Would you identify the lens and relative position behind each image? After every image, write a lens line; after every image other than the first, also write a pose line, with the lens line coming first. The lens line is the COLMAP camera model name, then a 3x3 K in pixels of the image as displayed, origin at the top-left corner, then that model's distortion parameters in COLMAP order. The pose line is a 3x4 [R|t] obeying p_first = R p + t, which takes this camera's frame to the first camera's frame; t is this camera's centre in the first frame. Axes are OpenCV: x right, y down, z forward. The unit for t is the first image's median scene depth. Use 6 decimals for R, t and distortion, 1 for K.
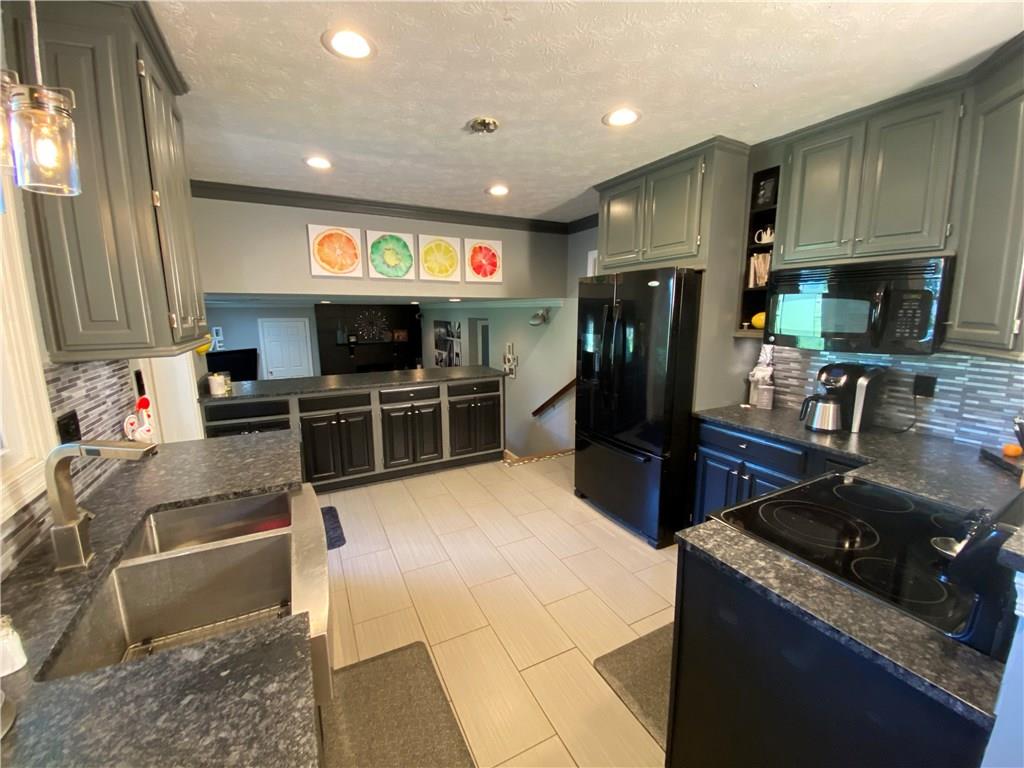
lens RADIAL K [[412.0, 0, 512.6], [0, 412.0, 389.5], [0, 0, 1]] dist [0.043592, -0.035888]
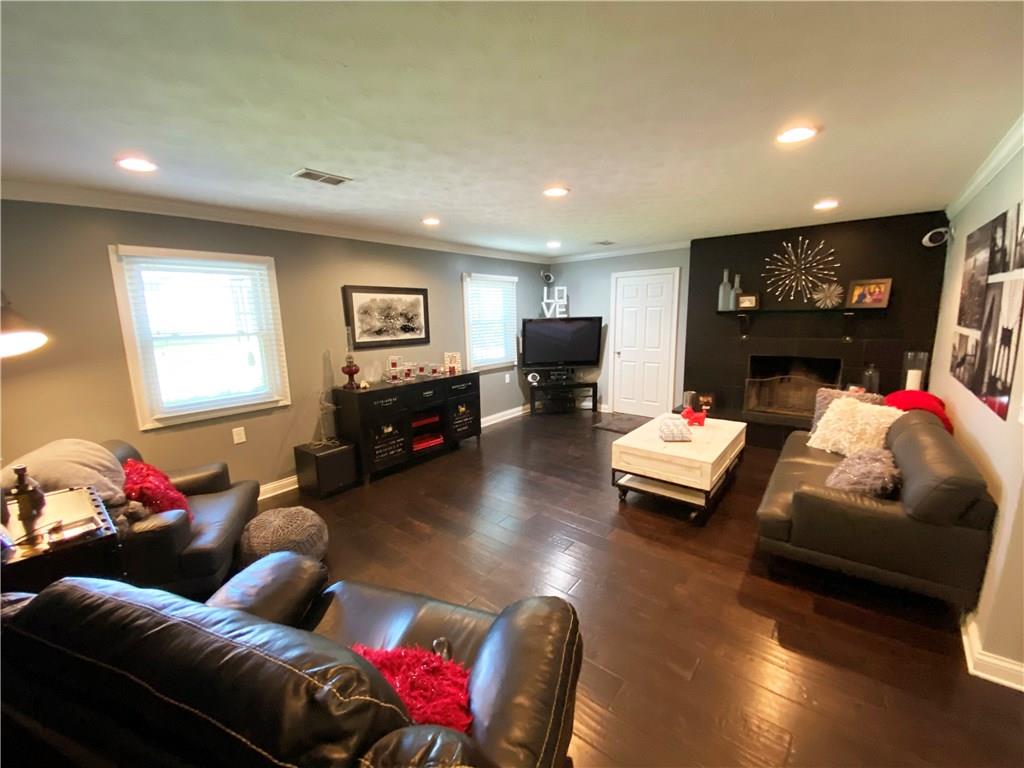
lens RADIAL K [[418.7, 0, 508.6], [0, 418.7, 386.9], [0, 0, 1]] dist [0.024436, -0.027490]
pose [[0.385956, 0.154555, -0.909478, -0.018077], [-0.152221, 0.983022, 0.102455, -0.029803], [0.909872, 0.098899, 0.402930, 0.563531]]
